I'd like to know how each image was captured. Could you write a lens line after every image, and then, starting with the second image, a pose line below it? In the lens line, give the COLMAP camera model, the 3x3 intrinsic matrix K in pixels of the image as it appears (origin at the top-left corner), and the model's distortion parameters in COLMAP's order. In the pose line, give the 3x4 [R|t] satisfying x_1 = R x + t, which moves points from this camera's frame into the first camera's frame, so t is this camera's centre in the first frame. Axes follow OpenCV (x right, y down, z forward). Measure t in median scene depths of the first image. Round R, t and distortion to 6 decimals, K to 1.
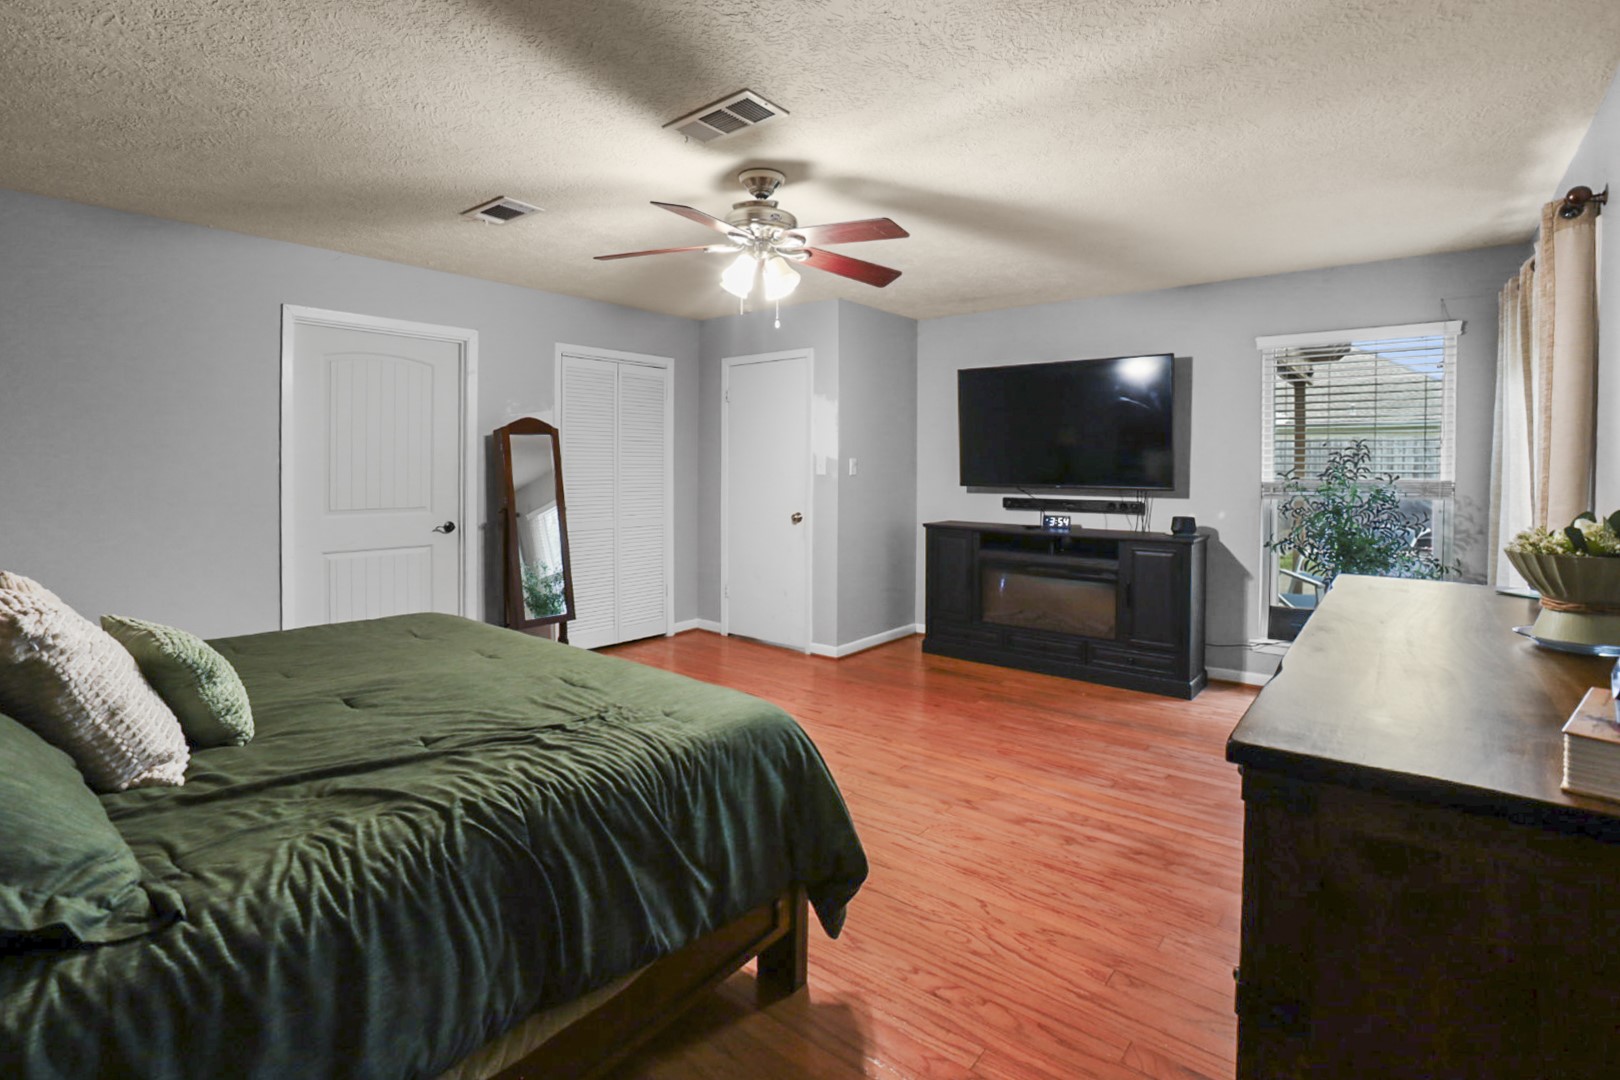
lens RADIAL K [[758.8, 0, 805.9], [0, 758.8, 488.1], [0, 0, 1]] dist [-0.045219, 0.014819]
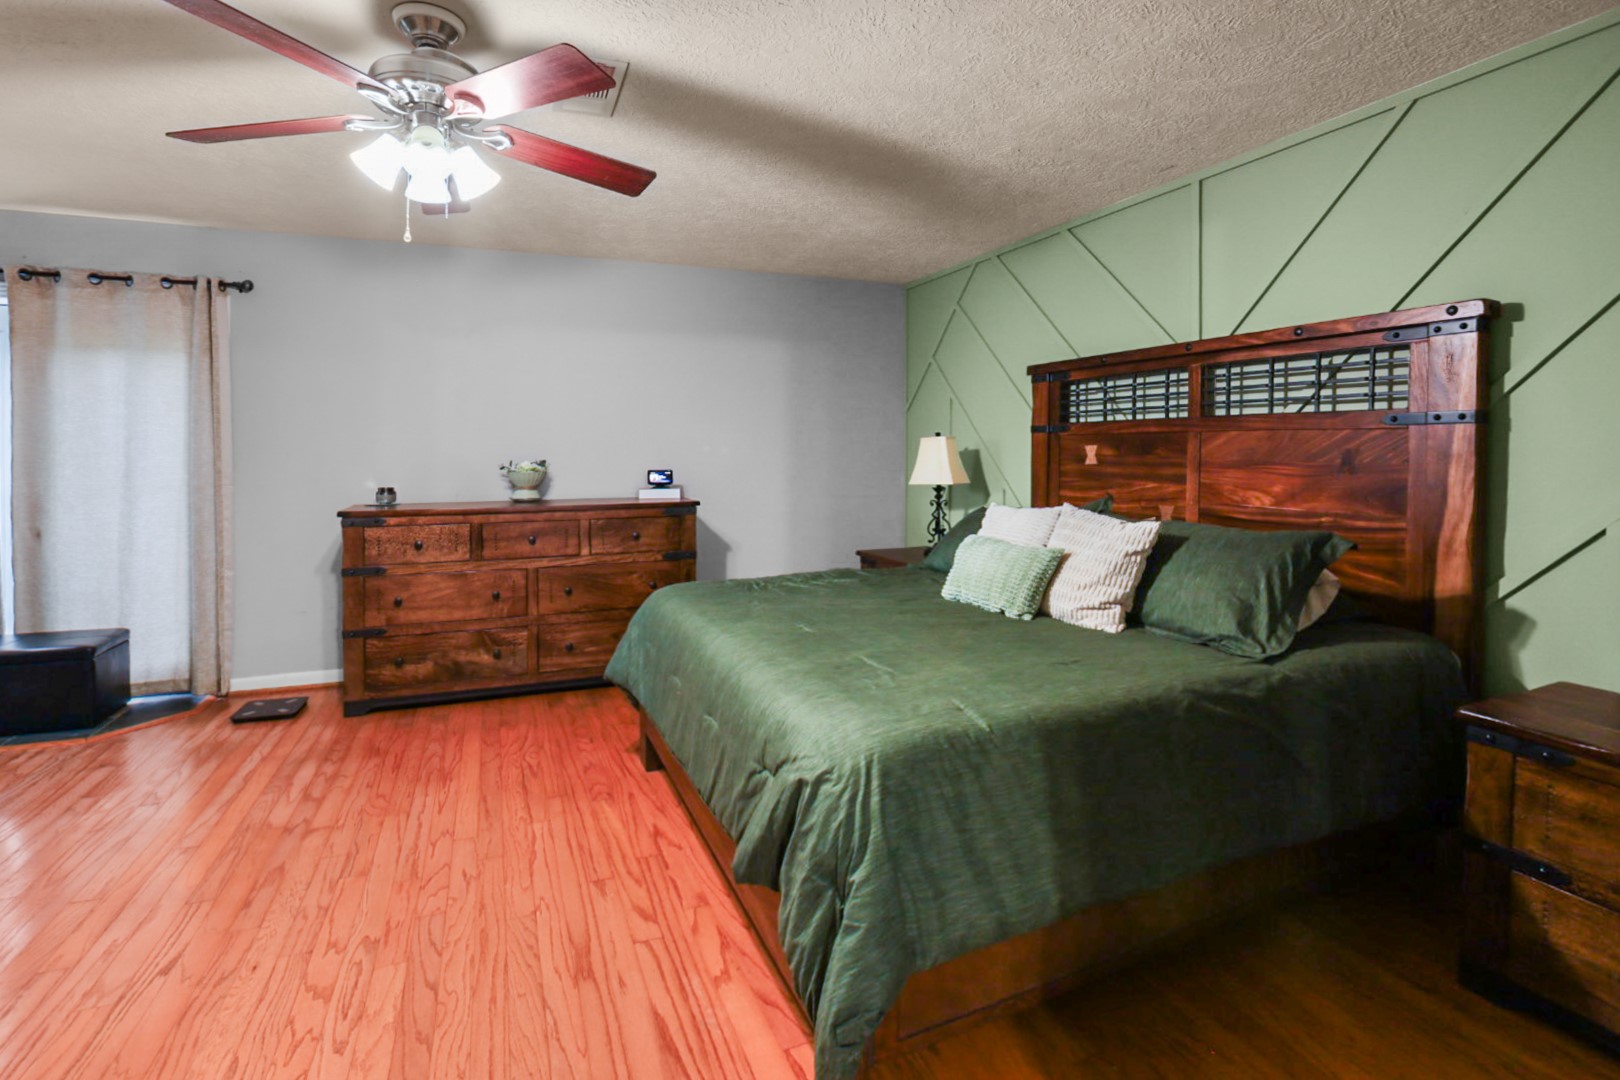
lens RADIAL K [[758.8, 0, 805.9], [0, 758.8, 488.1], [0, 0, 1]] dist [-0.045219, 0.014819]
pose [[-0.875079, -0.034067, 0.482779, -0.774849], [0.002799, 0.997147, 0.075437, -0.040435], [-0.483972, 0.067365, -0.872487, 1.579499]]
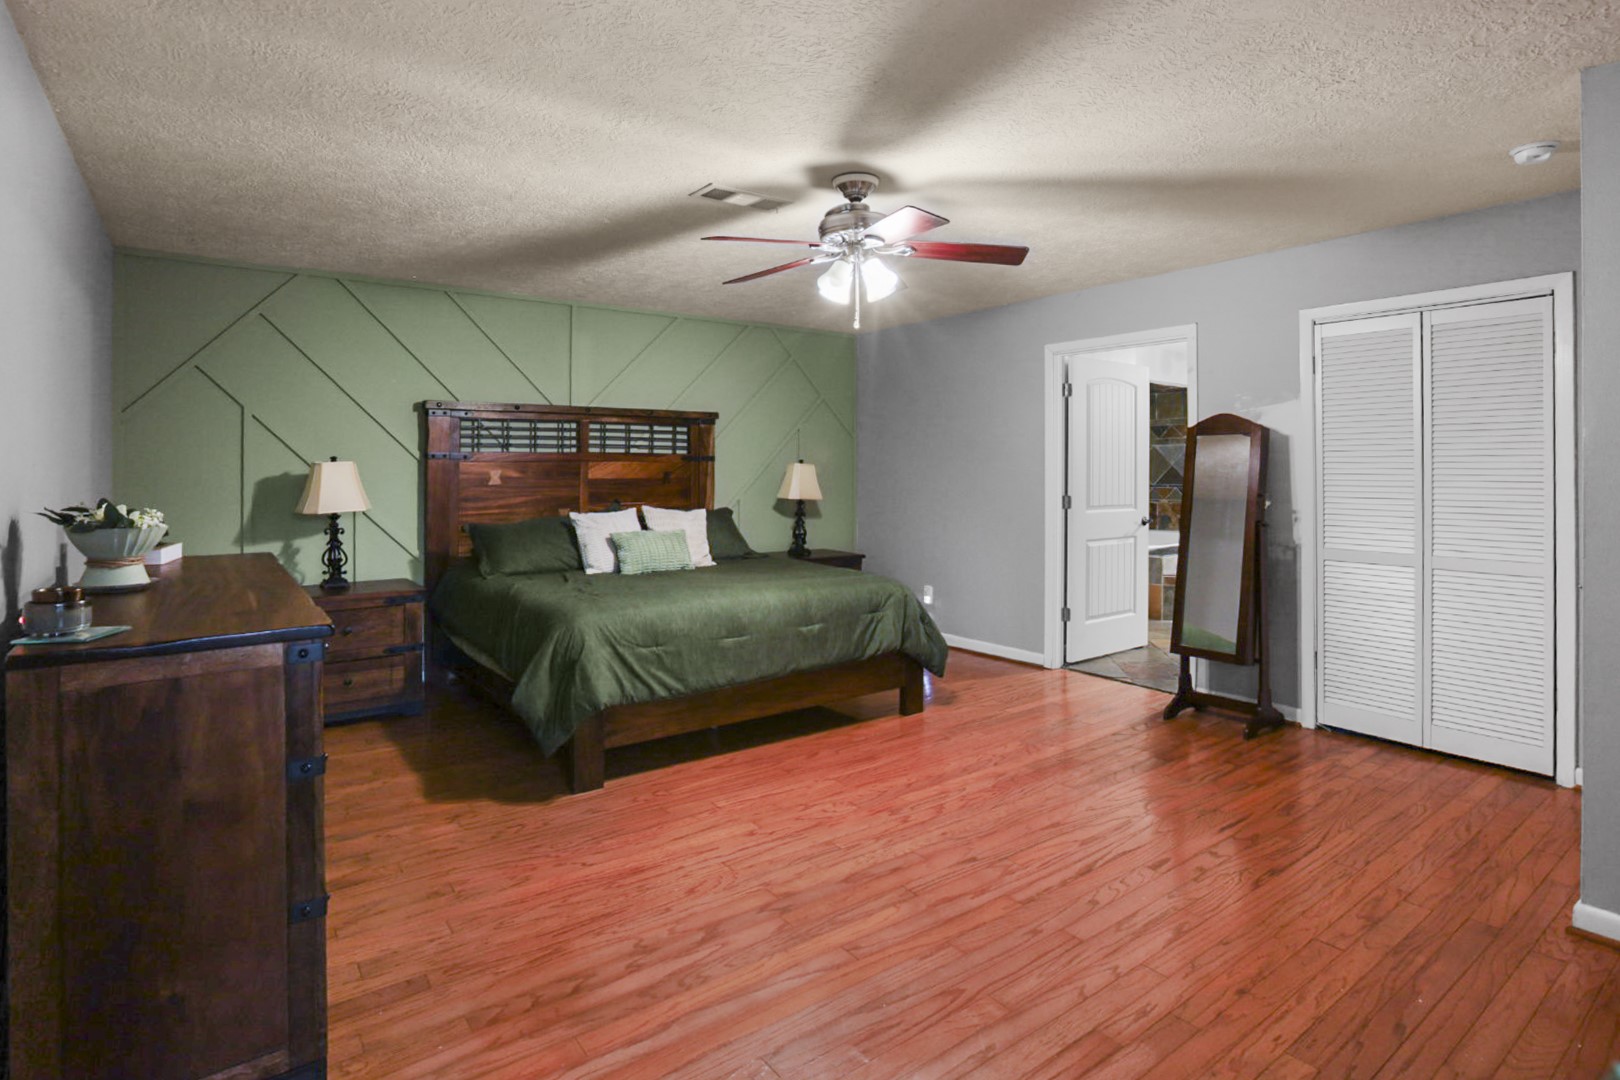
lens RADIAL K [[835.4, 0, 810.4], [0, 835.4, 470.0], [0, 0, 1]] dist [-0.039327, 0.000309]
pose [[-0.247903, -0.008478, -0.968748, 1.127913], [-0.028093, 0.999604, -0.001559, -0.029339], [0.968377, 0.026828, -0.248043, 1.350500]]
